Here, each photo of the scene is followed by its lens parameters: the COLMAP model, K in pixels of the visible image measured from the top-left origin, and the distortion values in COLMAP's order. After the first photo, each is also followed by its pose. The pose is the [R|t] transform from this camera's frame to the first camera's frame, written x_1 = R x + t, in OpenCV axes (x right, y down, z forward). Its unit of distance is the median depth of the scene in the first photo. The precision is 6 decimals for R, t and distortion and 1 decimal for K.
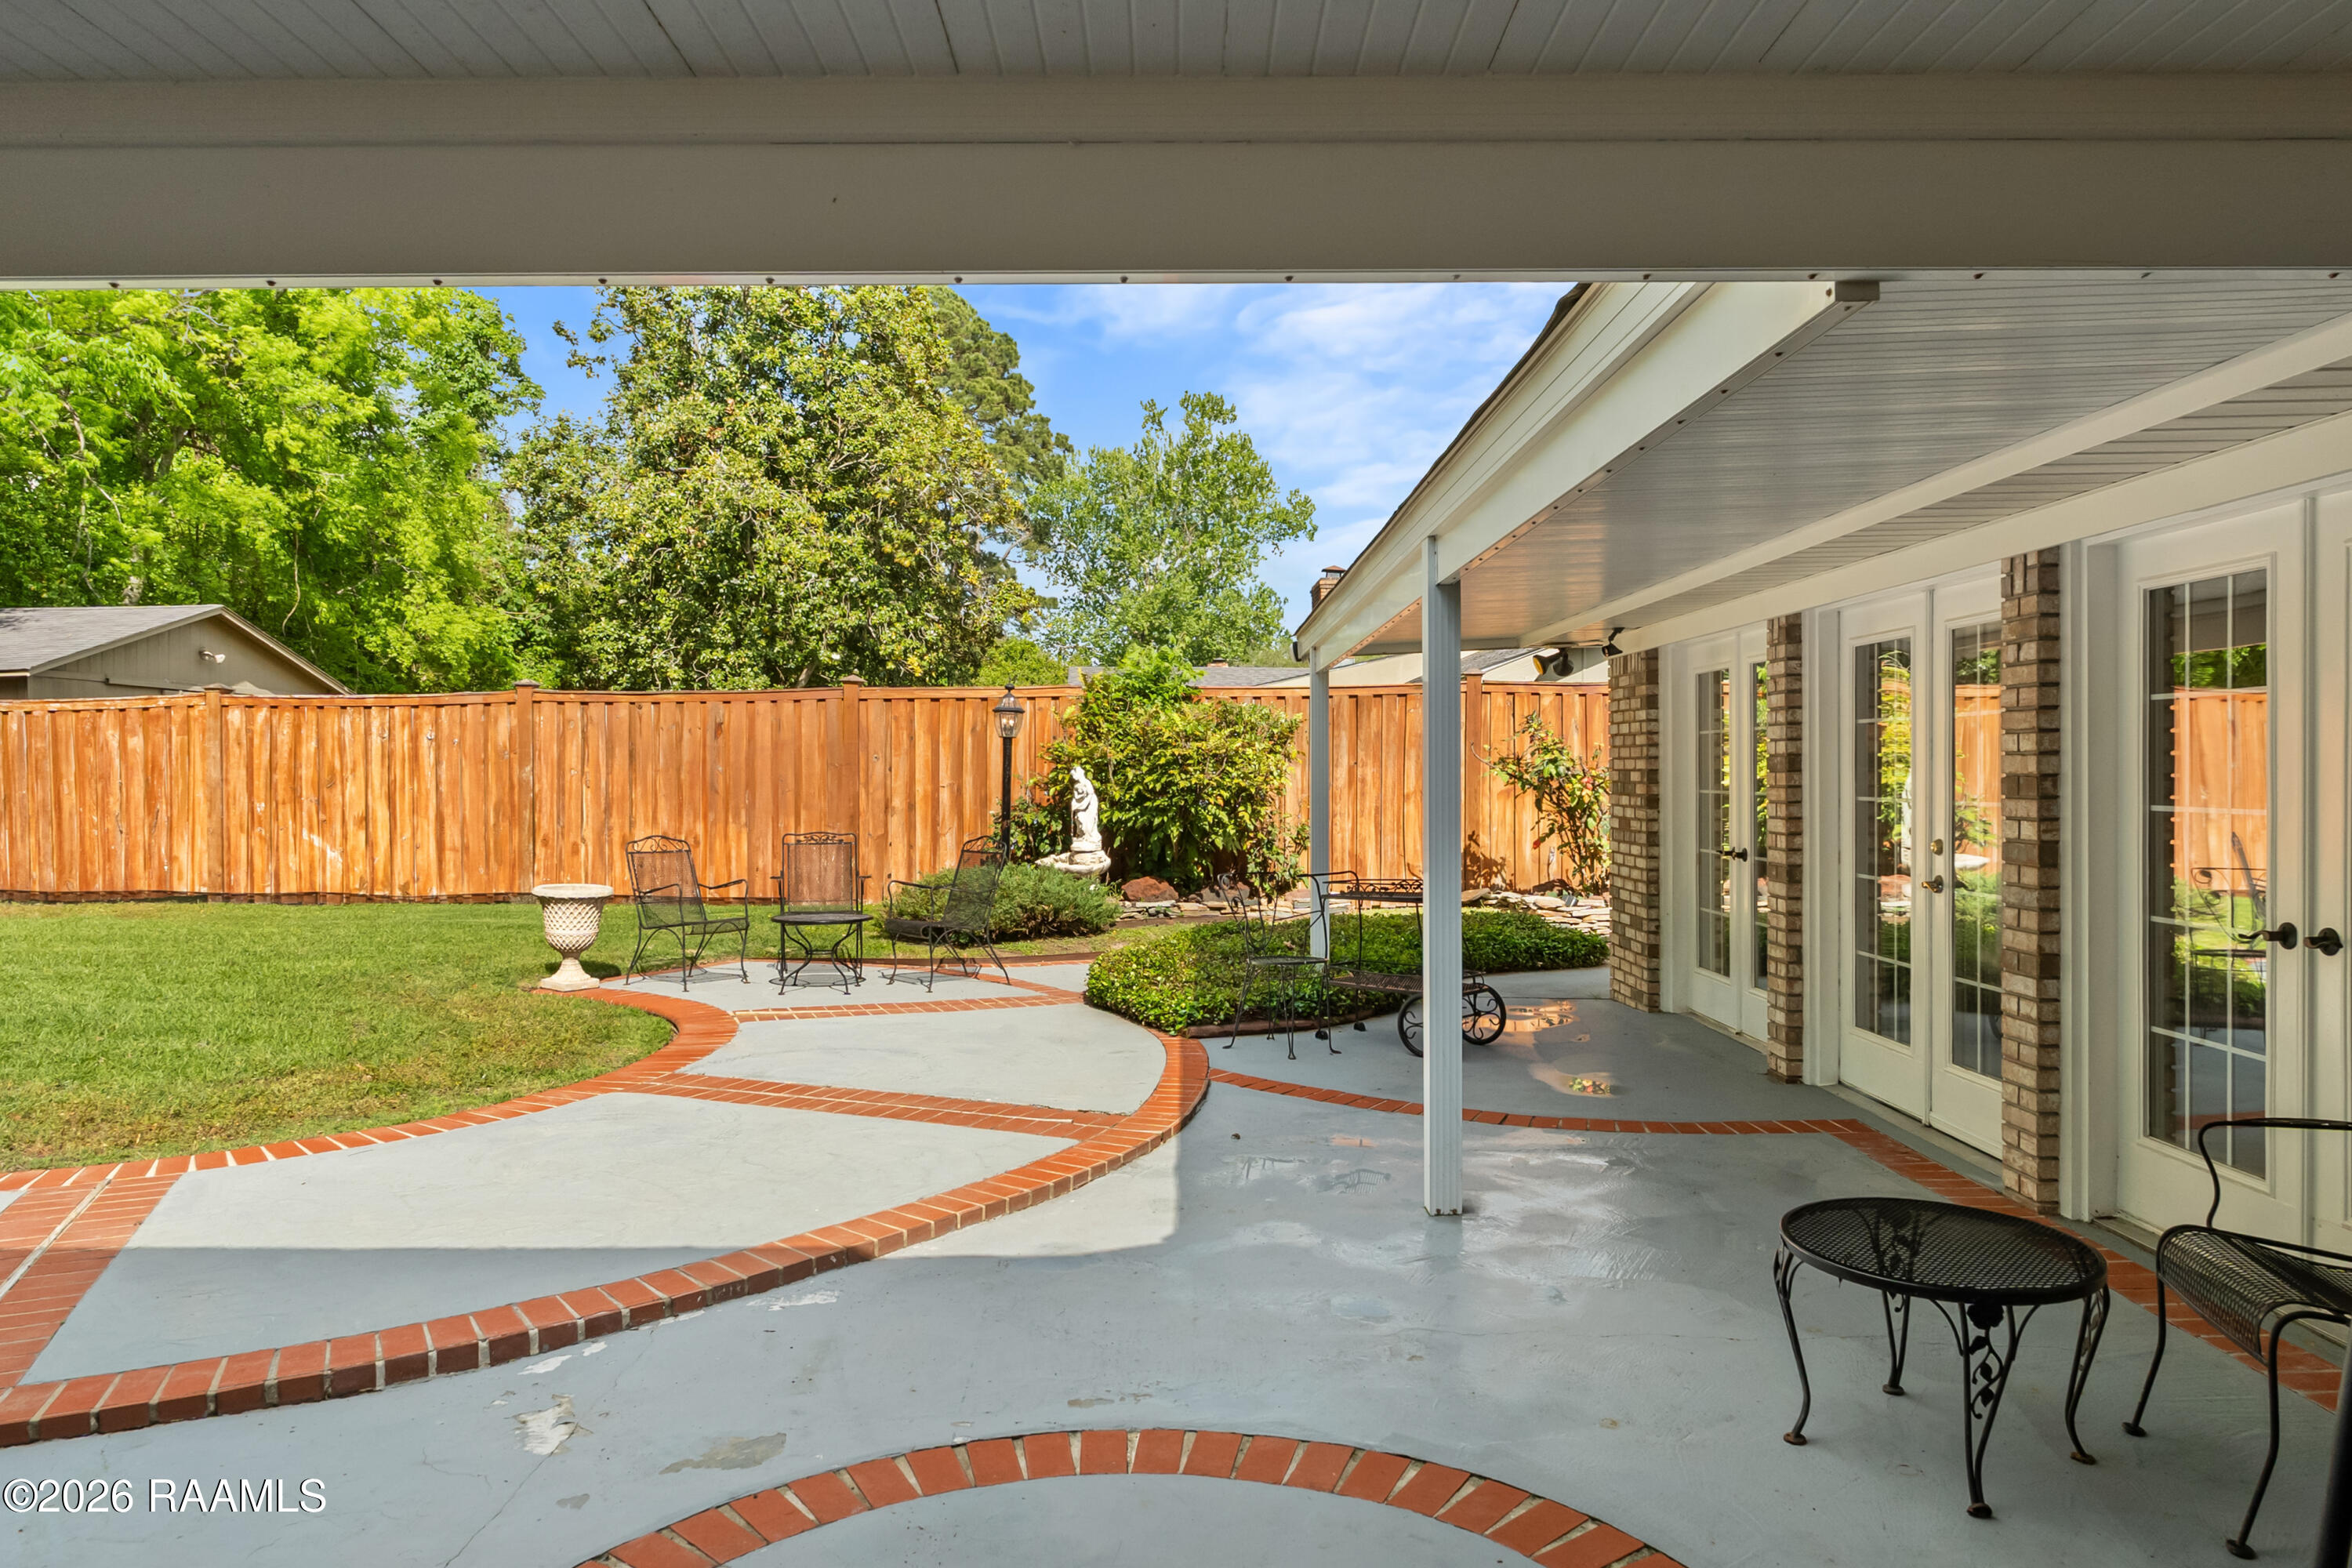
lens RADIAL K [[1486.7, 0, 1160.3], [0, 1486.7, 759.1], [0, 0, 1]] dist [-0.001185, -0.001730]
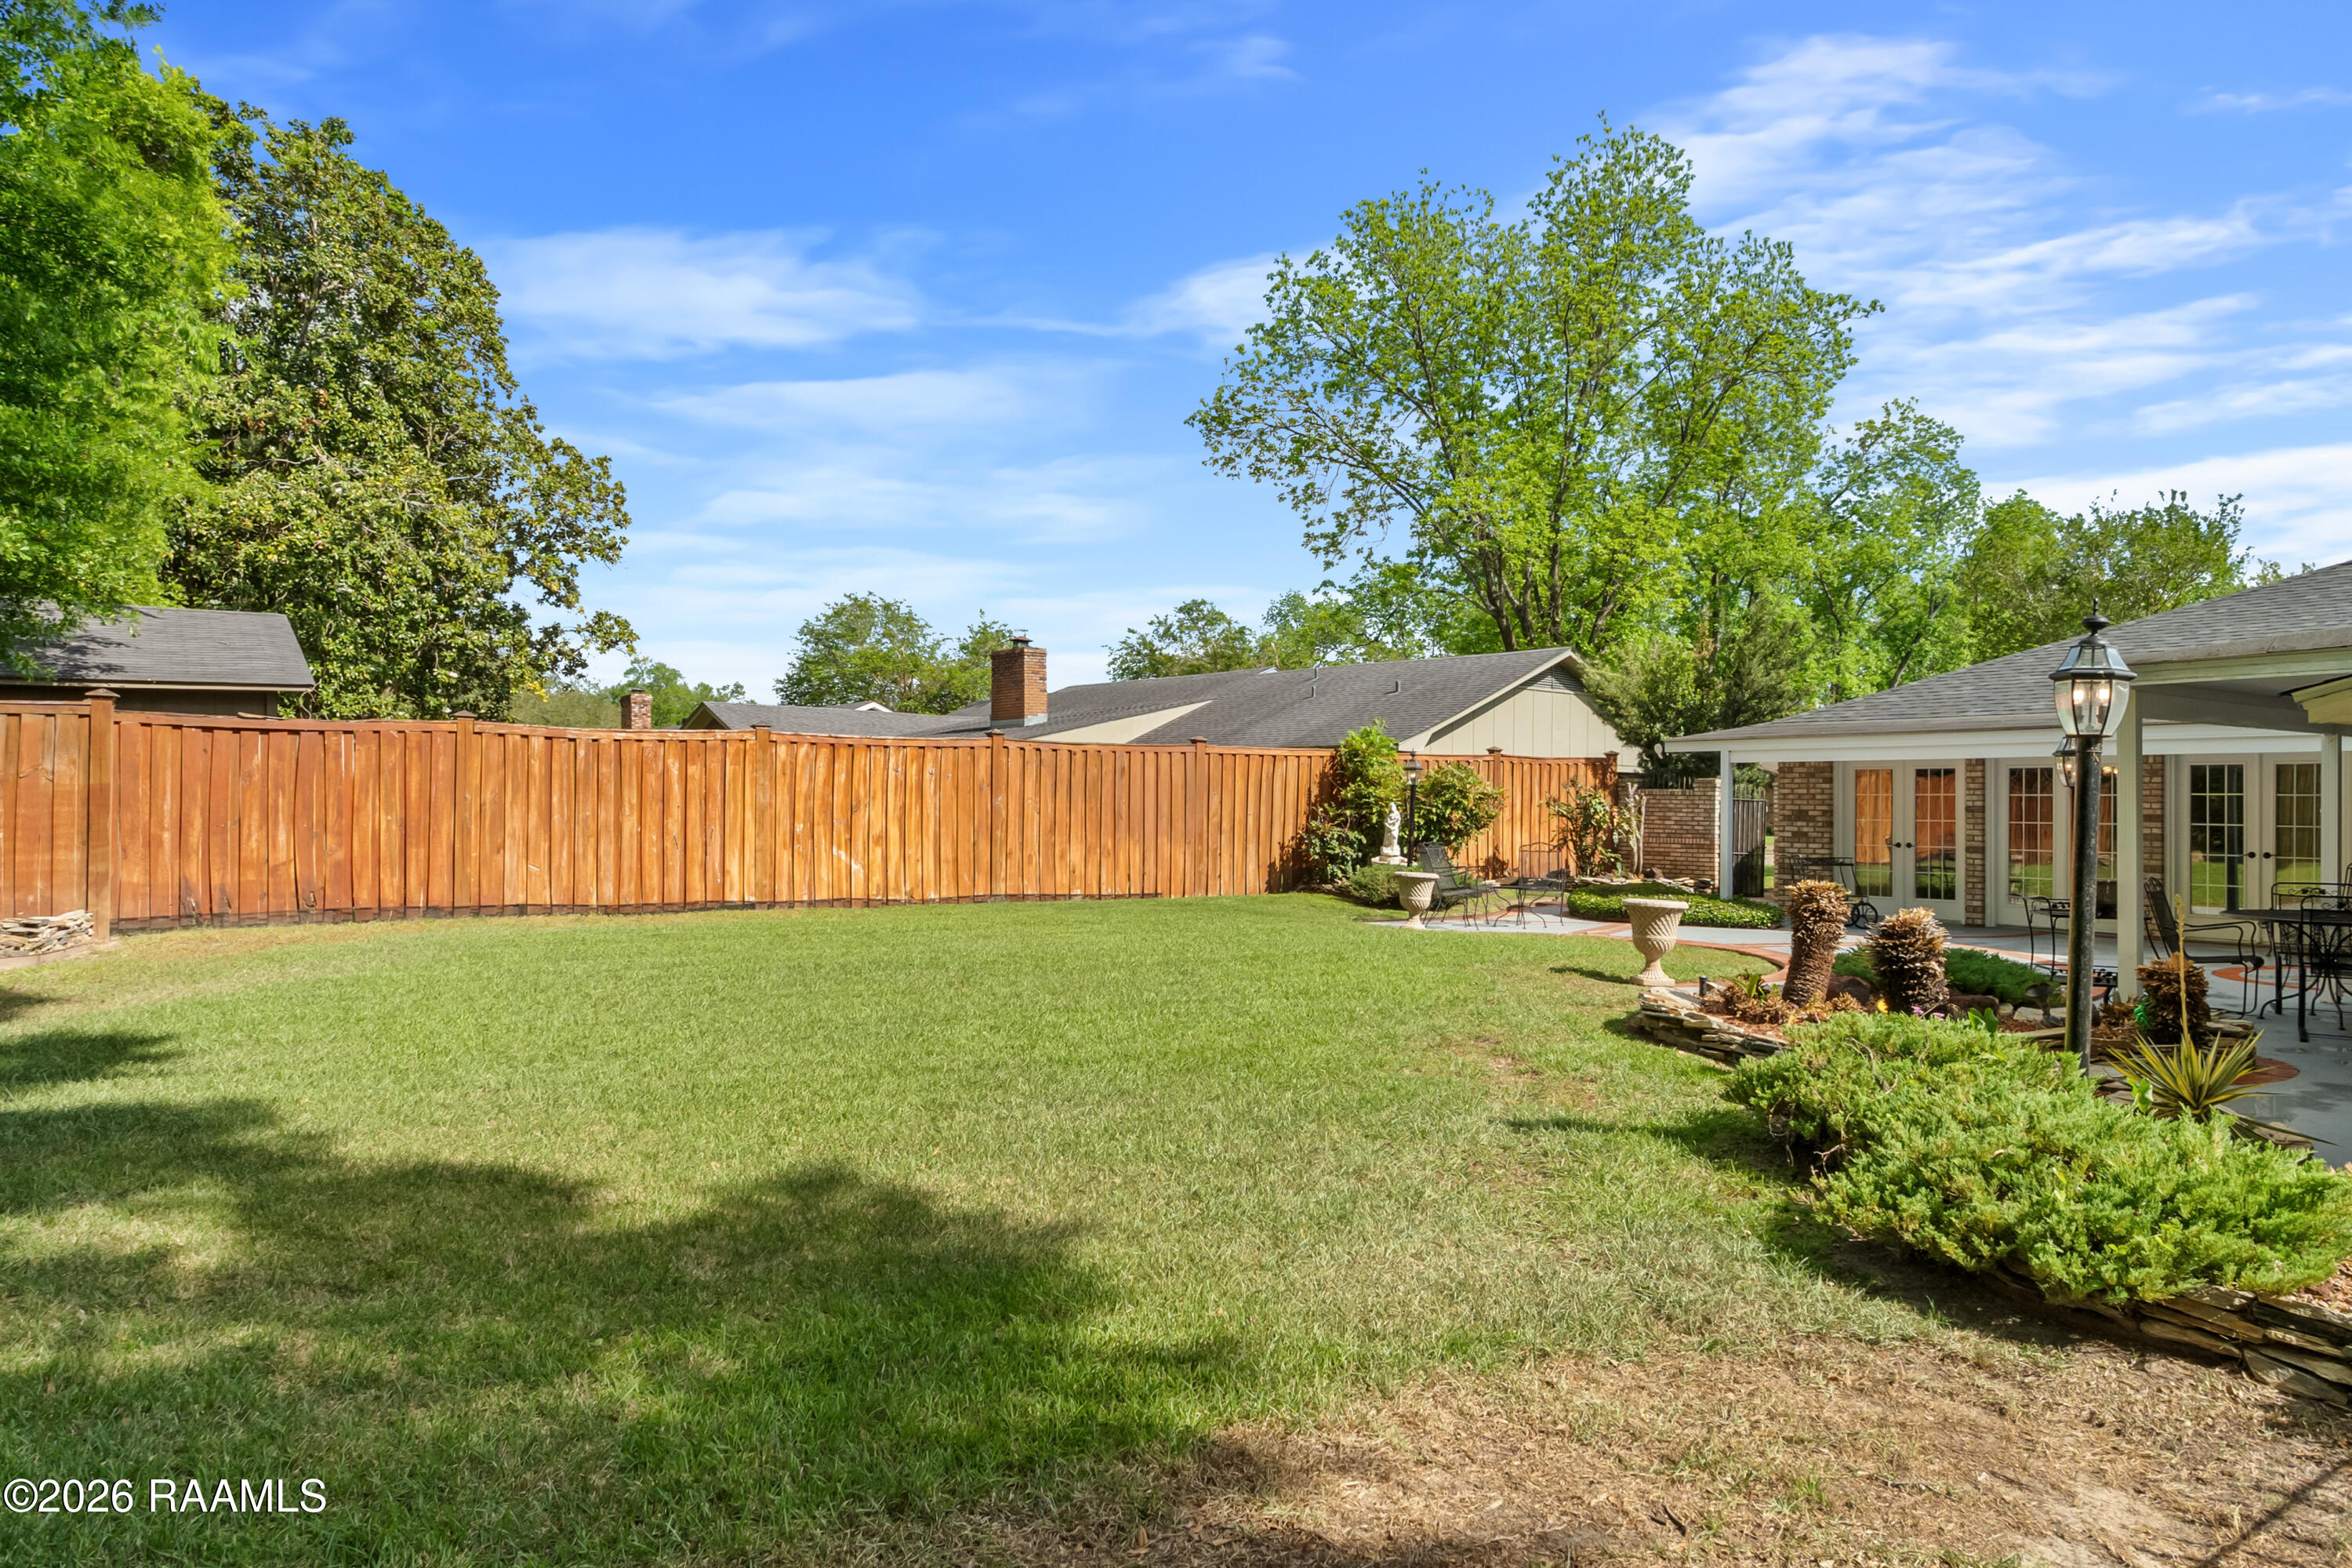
lens RADIAL K [[1486.7, 0, 1160.3], [0, 1486.7, 759.1], [0, 0, 1]] dist [-0.001185, -0.001730]
pose [[0.798733, 0.029656, 0.600955, -1.107283], [-0.017274, 0.999503, -0.026364, 0.004035], [-0.601438, 0.010678, 0.798848, -0.124297]]
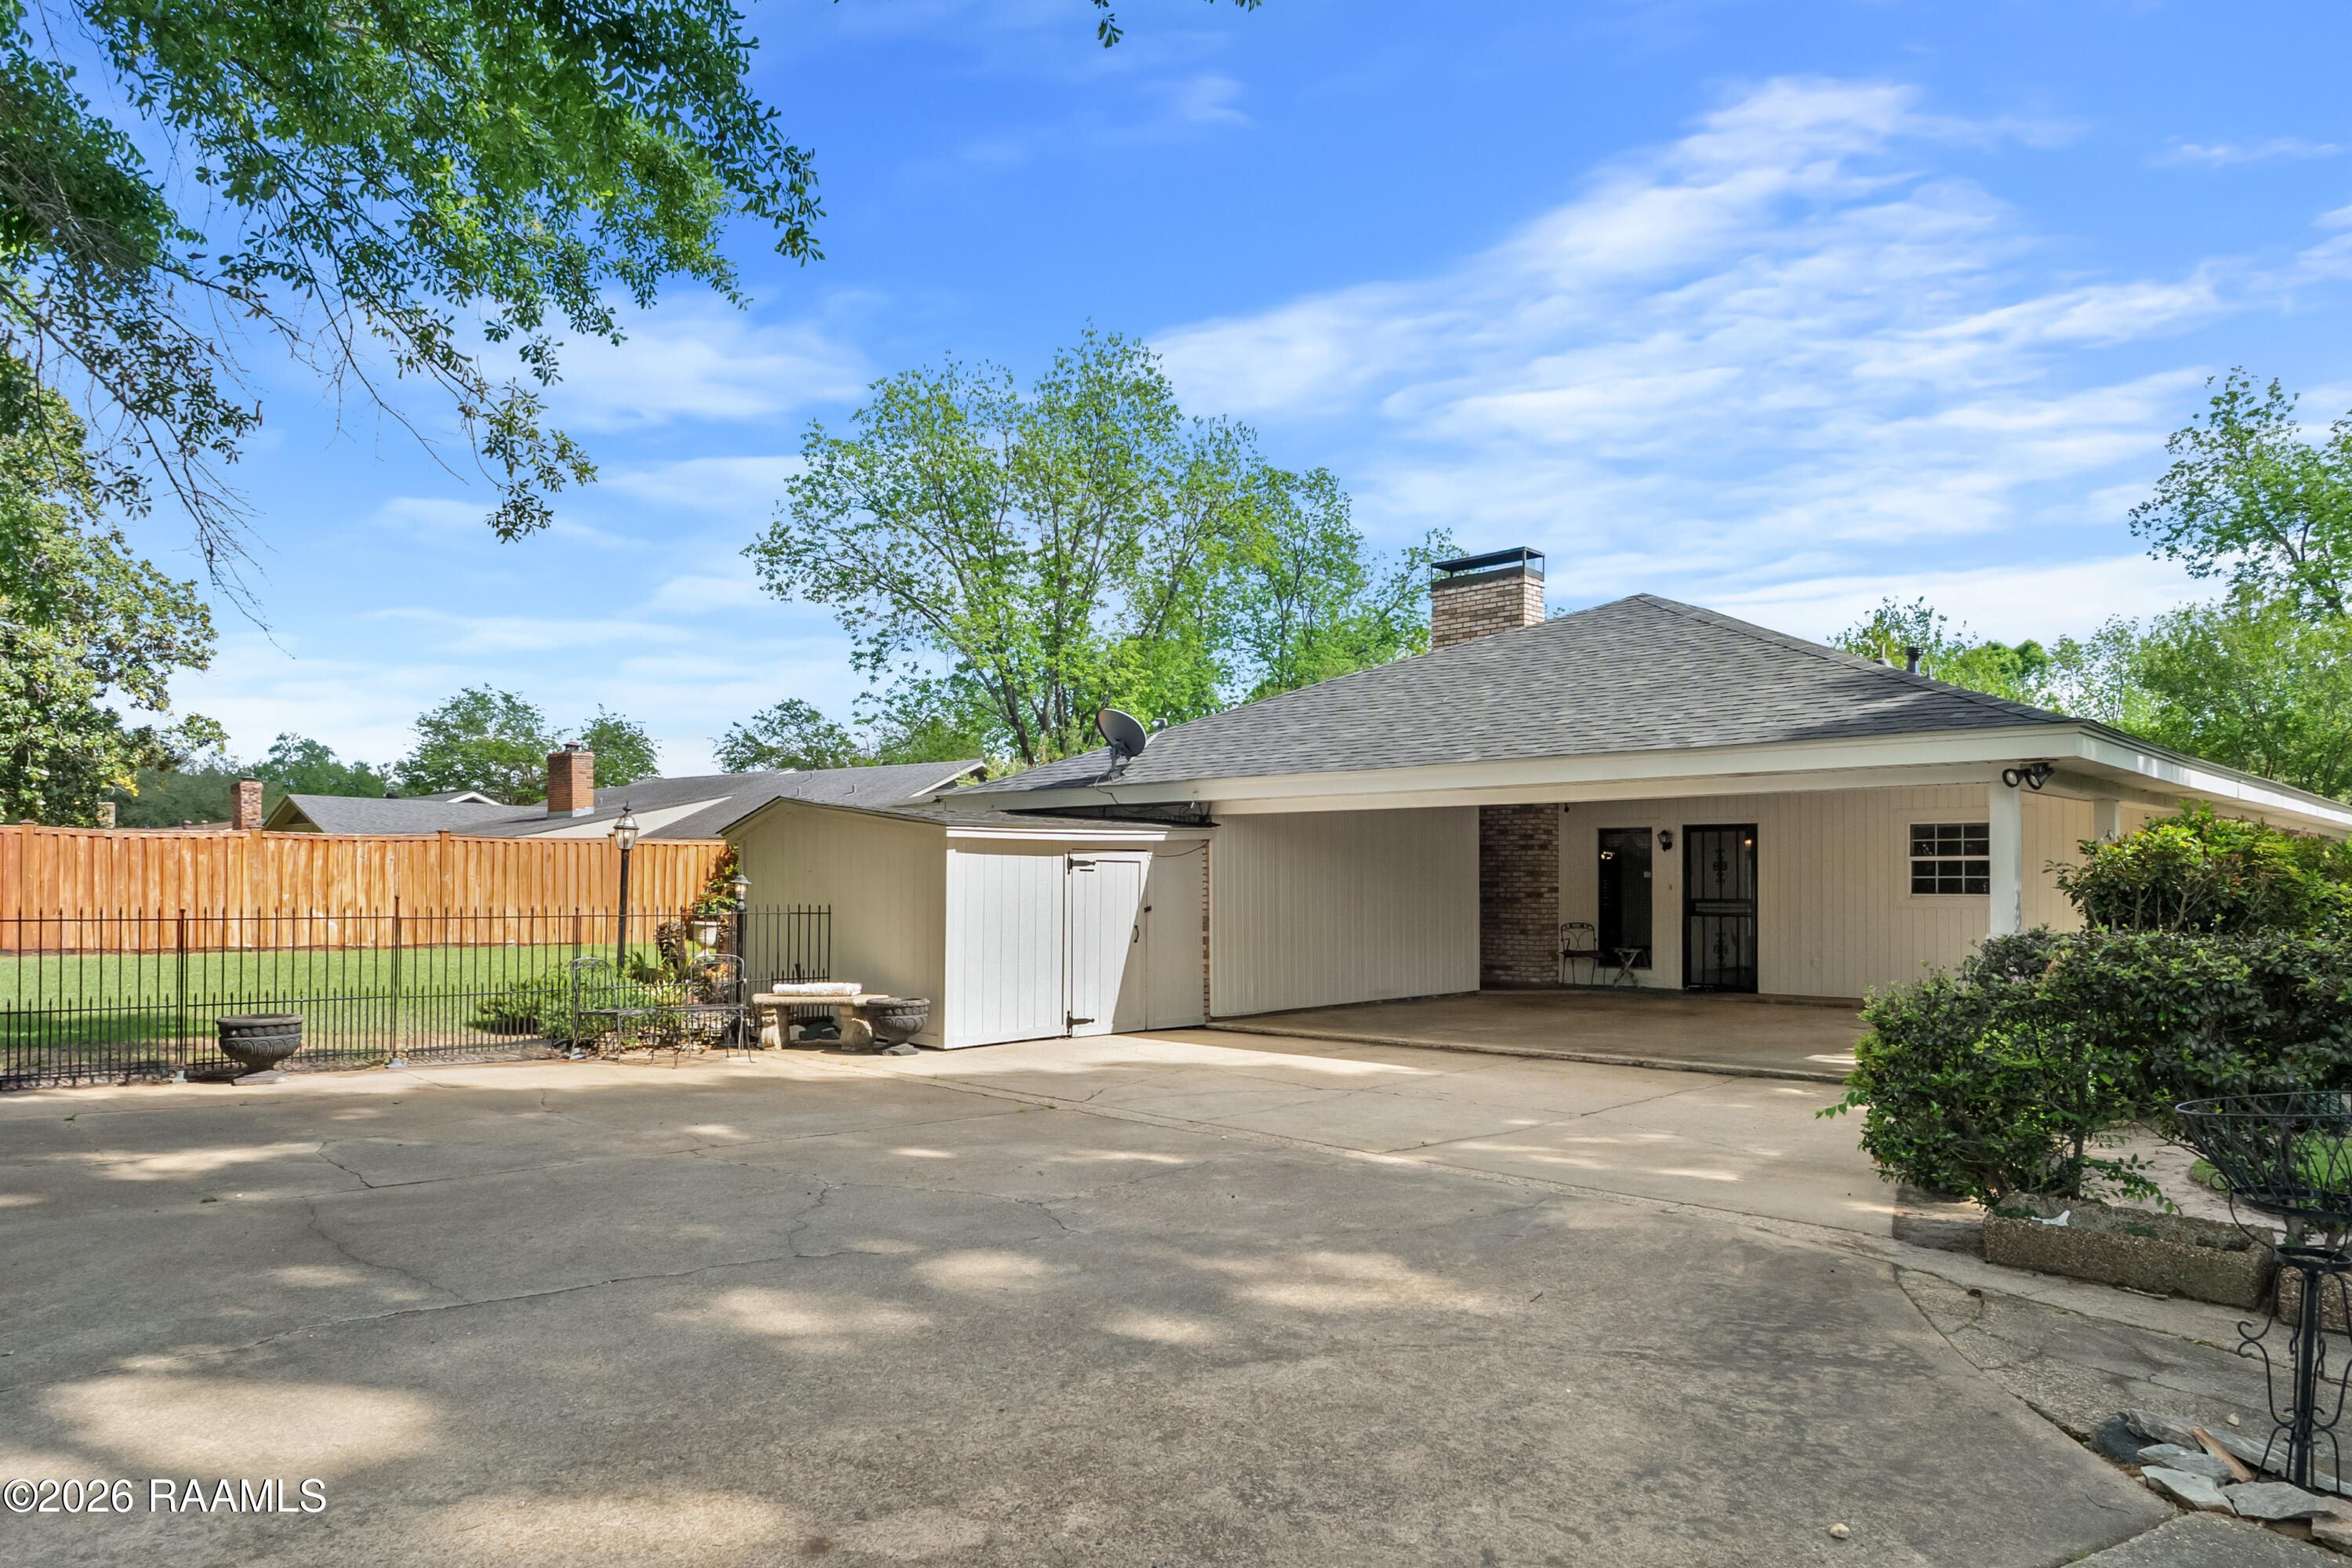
lens RADIAL K [[1534.5, 0, 1145.6], [0, 1534.5, 883.5], [0, 0, 1]] dist [0.003551, 0.000956]
pose [[0.693494, 0.006990, 0.720428, -1.222579], [-0.012031, 0.999926, 0.001880, 0.001418], [-0.720362, -0.009971, 0.693527, -0.988488]]
